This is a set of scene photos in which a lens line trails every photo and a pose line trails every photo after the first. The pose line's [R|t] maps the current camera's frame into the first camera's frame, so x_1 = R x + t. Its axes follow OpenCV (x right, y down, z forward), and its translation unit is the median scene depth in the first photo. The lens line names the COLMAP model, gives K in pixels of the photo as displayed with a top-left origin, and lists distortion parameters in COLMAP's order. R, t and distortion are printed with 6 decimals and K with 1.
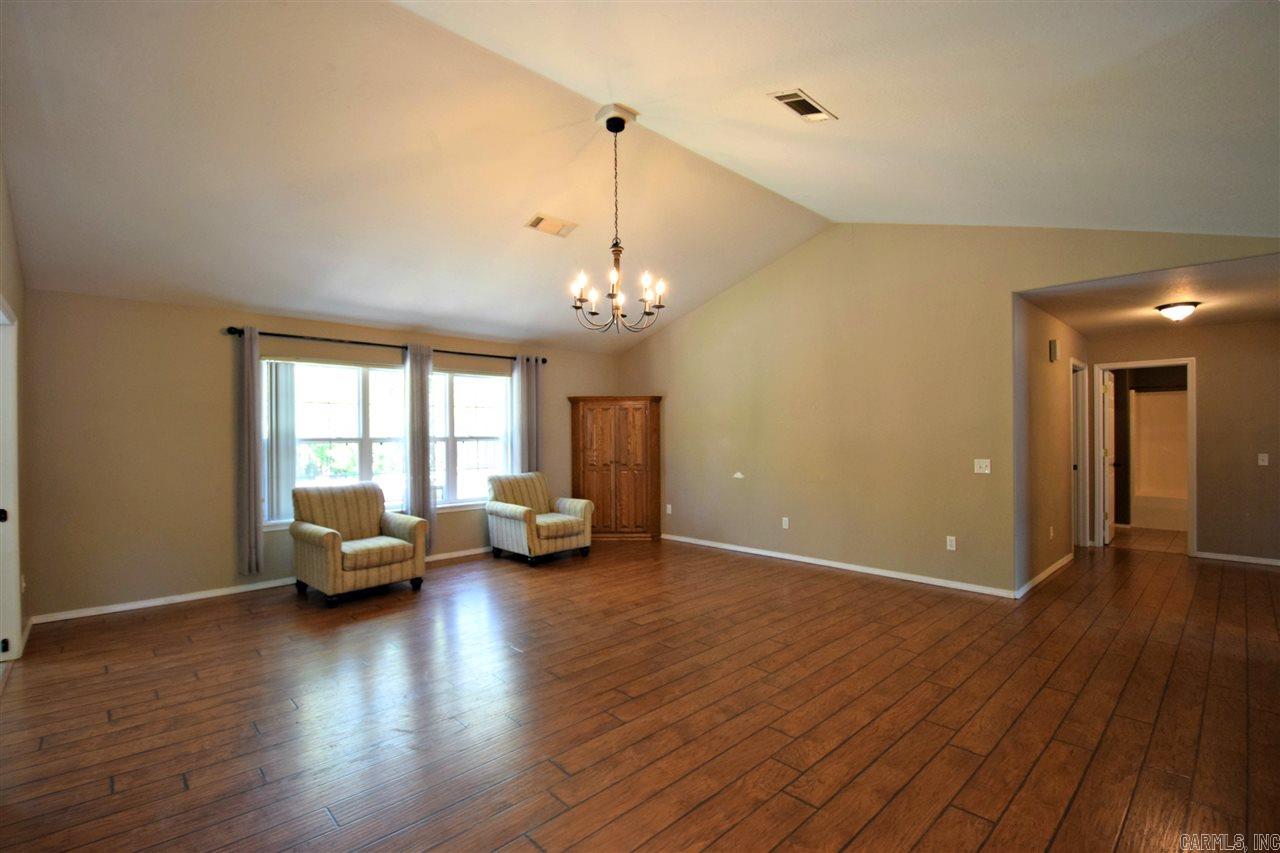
lens RADIAL K [[567.0, 0, 637.7], [0, 567.0, 433.1], [0, 0, 1]] dist [0.017924, -0.021646]
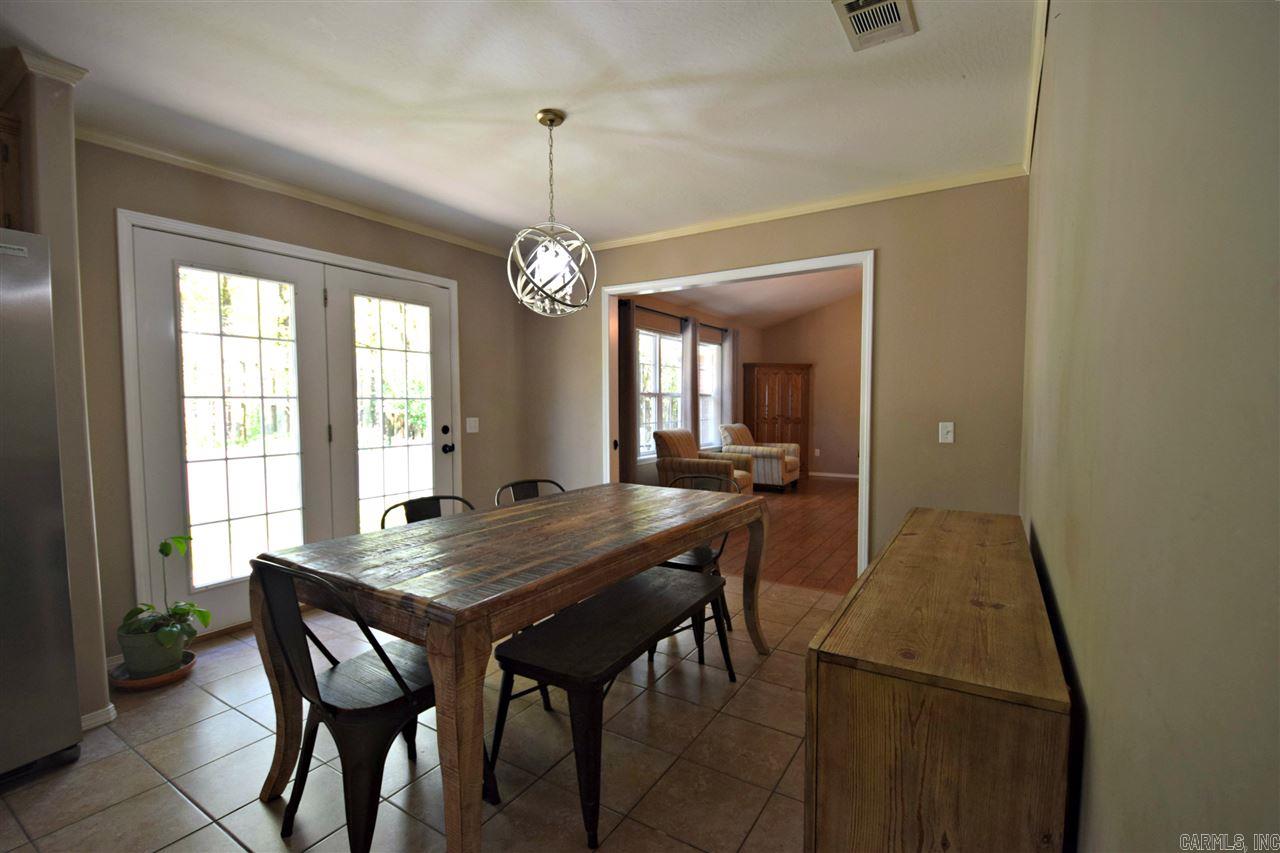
lens RADIAL K [[567.0, 0, 637.7], [0, 567.0, 433.1], [0, 0, 1]] dist [0.017924, -0.021646]
pose [[0.968114, -0.007847, 0.250386, -0.989390], [-0.006177, 0.998458, 0.055173, 0.032245], [-0.250433, -0.054960, 0.966573, -0.206057]]
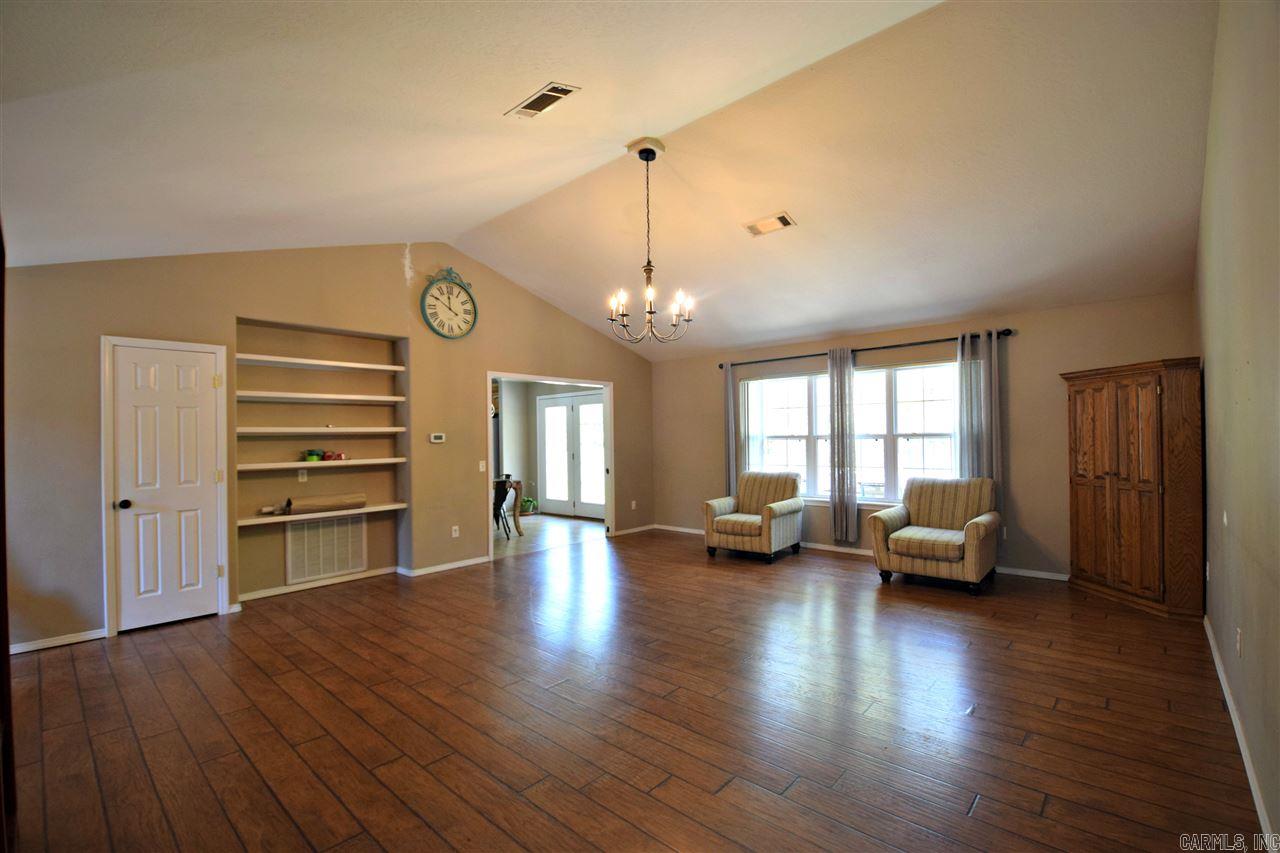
lens RADIAL K [[552.3, 0, 649.2], [0, 552.3, 431.9], [0, 0, 1]] dist [0.013216, -0.020448]
pose [[0.096341, -0.002851, -0.995344, 0.759814], [0.018271, 0.999832, -0.001096, -0.004389], [0.995181, -0.018080, 0.096377, 0.658436]]
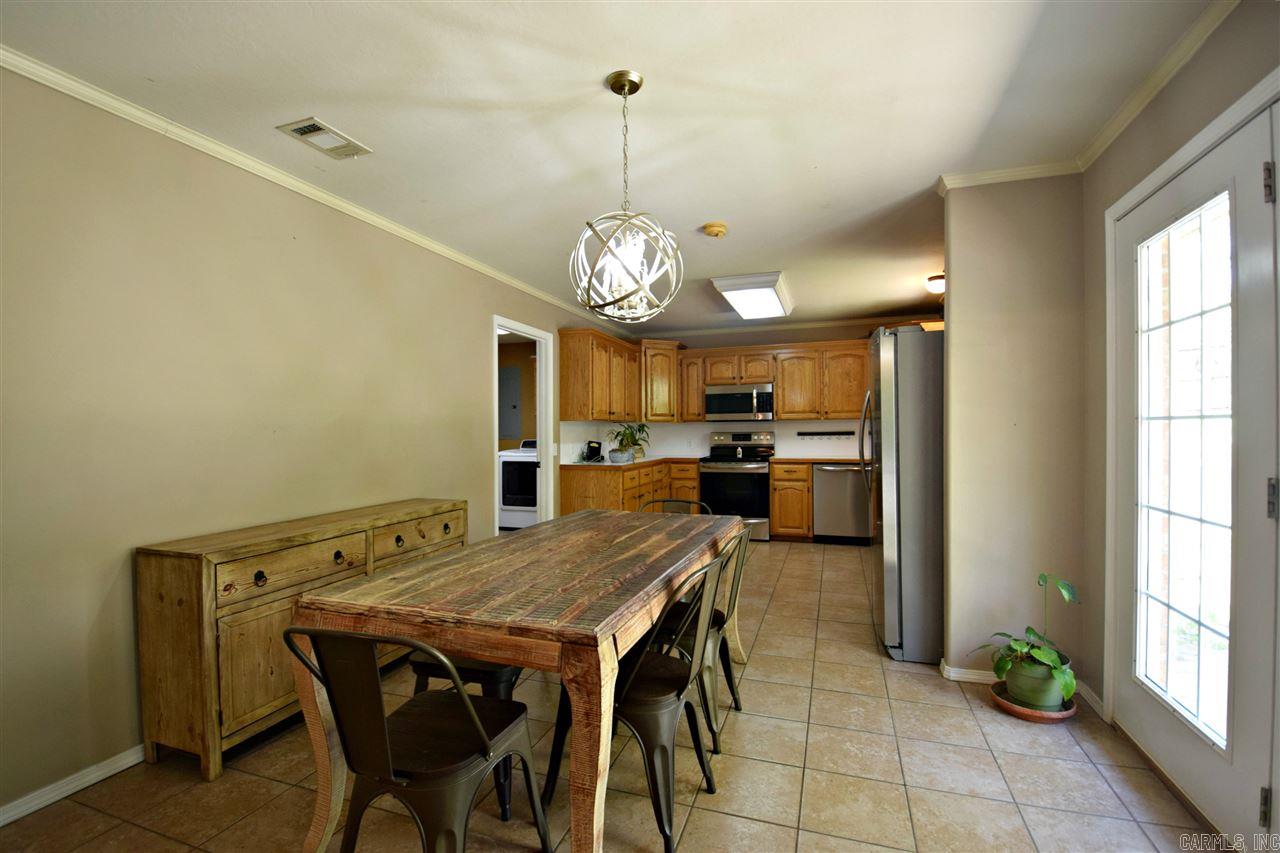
lens RADIAL K [[575.3, 0, 645.1], [0, 575.3, 430.6], [0, 0, 1]] dist [0.018316, -0.022104]
pose [[-0.883002, 0.016863, -0.469066, -0.748591], [0.017077, 0.999847, 0.003797, 0.031208], [0.469058, -0.004658, -0.883155, 0.689097]]
